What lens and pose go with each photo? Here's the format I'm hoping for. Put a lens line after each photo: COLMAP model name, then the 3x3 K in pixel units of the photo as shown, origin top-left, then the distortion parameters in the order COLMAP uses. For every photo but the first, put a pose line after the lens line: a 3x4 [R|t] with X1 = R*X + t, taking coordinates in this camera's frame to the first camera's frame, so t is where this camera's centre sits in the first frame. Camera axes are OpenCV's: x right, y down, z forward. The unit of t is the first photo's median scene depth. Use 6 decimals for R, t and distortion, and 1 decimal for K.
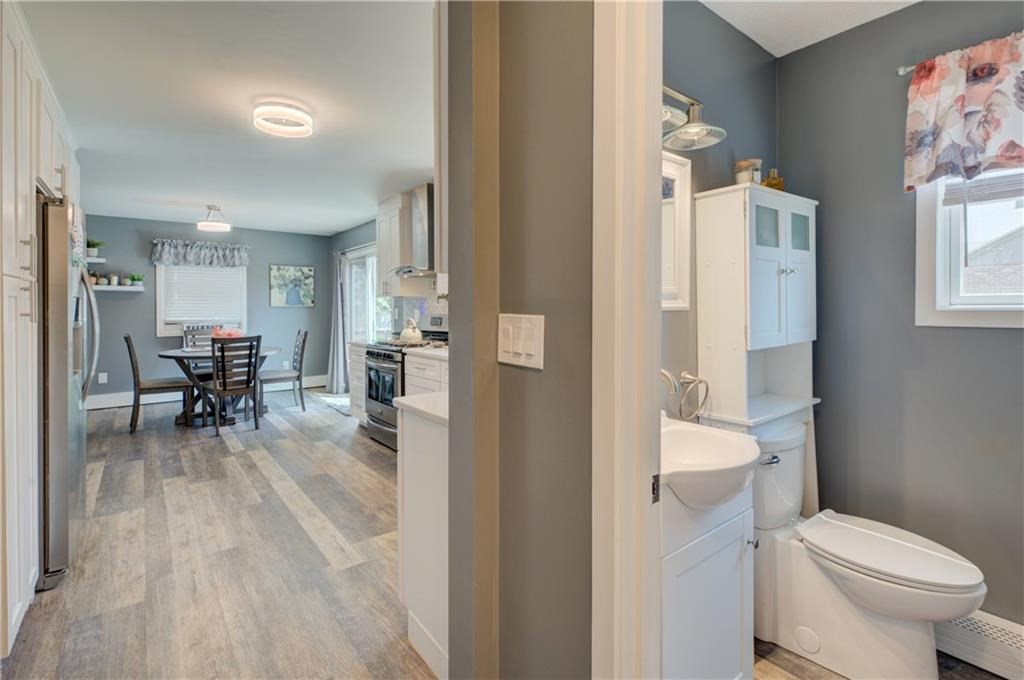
lens RADIAL K [[462.2, 0, 493.6], [0, 462.2, 308.8], [0, 0, 1]] dist [0.003615, -0.002352]
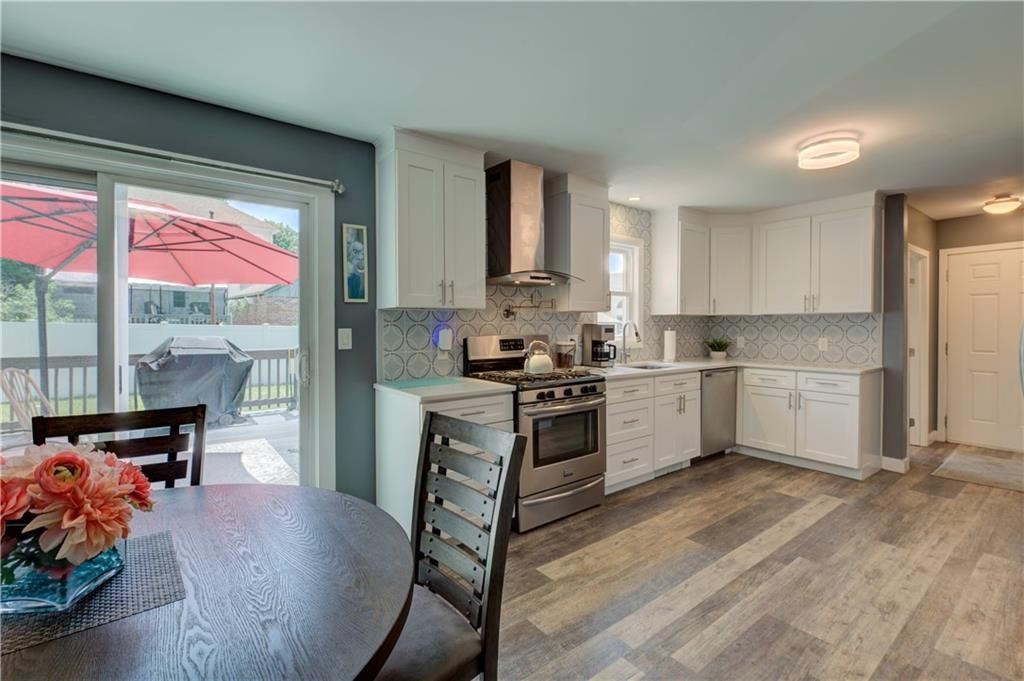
lens RADIAL K [[462.2, 0, 503.3], [0, 462.2, 331.5], [0, 0, 1]] dist [0.003615, -0.002352]
pose [[-0.006552, -0.007167, 0.999953, -1.150647], [0.002969, 0.999970, 0.007186, -0.000900], [-0.999974, 0.003016, -0.006531, 1.328854]]
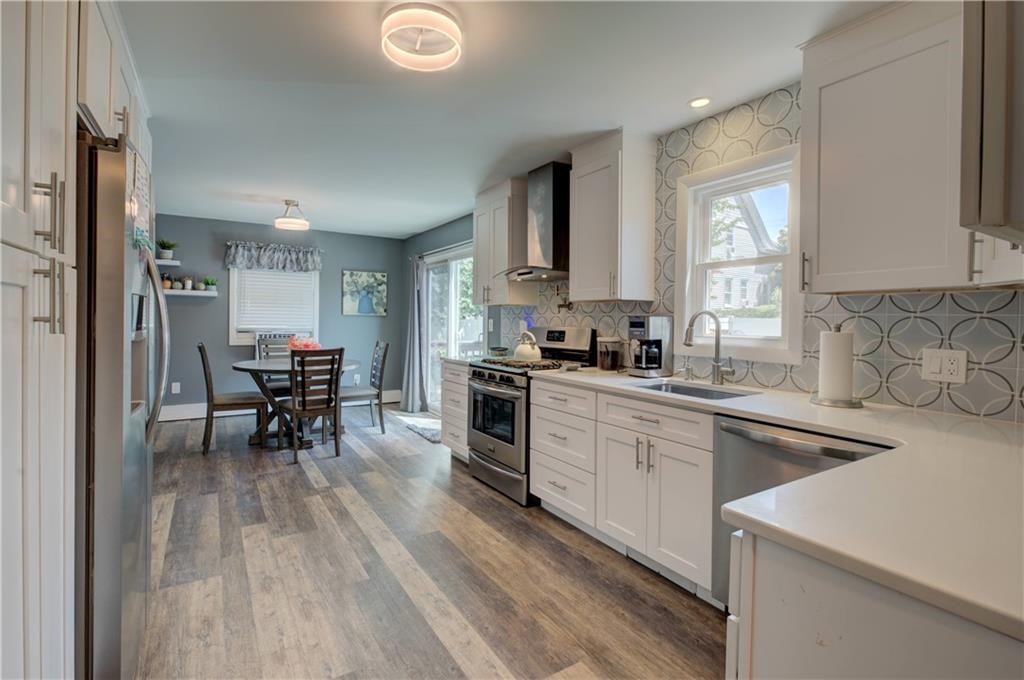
lens RADIAL K [[462.2, 0, 481.1], [0, 462.2, 322.5], [0, 0, 1]] dist [0.003615, -0.002352]
pose [[0.992544, 0.015979, -0.120834, -0.207093], [-0.015456, 0.999867, 0.005259, 0.002330], [0.120902, -0.003352, 0.992659, 0.250223]]
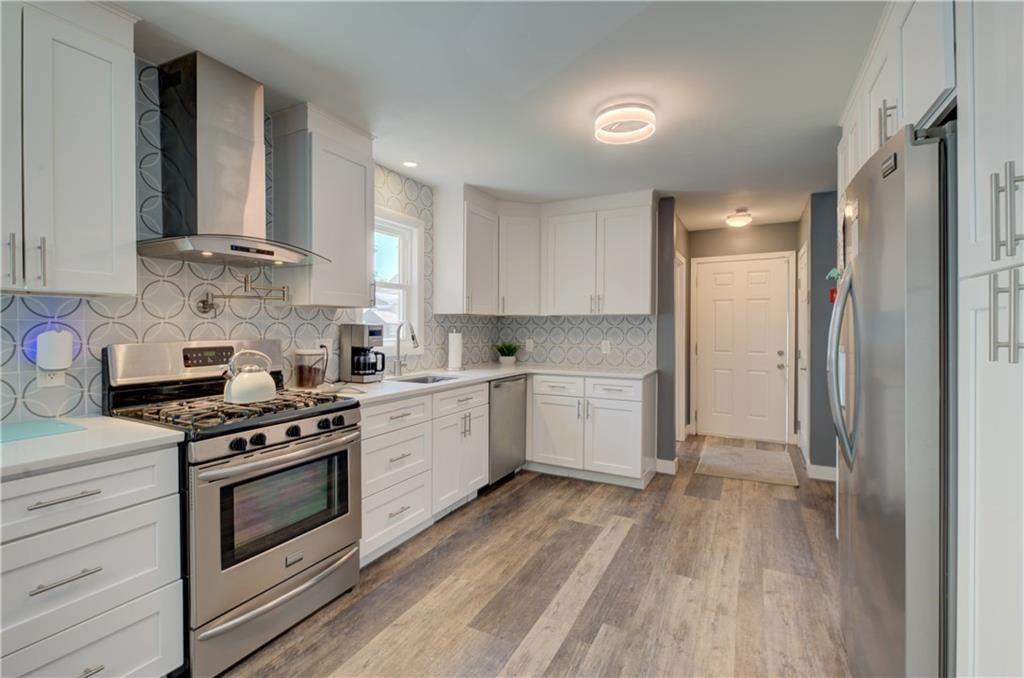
lens RADIAL K [[462.2, 0, 501.7], [0, 462.2, 337.4], [0, 0, 1]] dist [0.003615, -0.002352]
pose [[-0.417254, -0.014567, 0.908673, -0.887001], [0.001585, 0.999858, 0.016757, -0.000479], [-0.908789, 0.008432, -0.417171, 1.206317]]
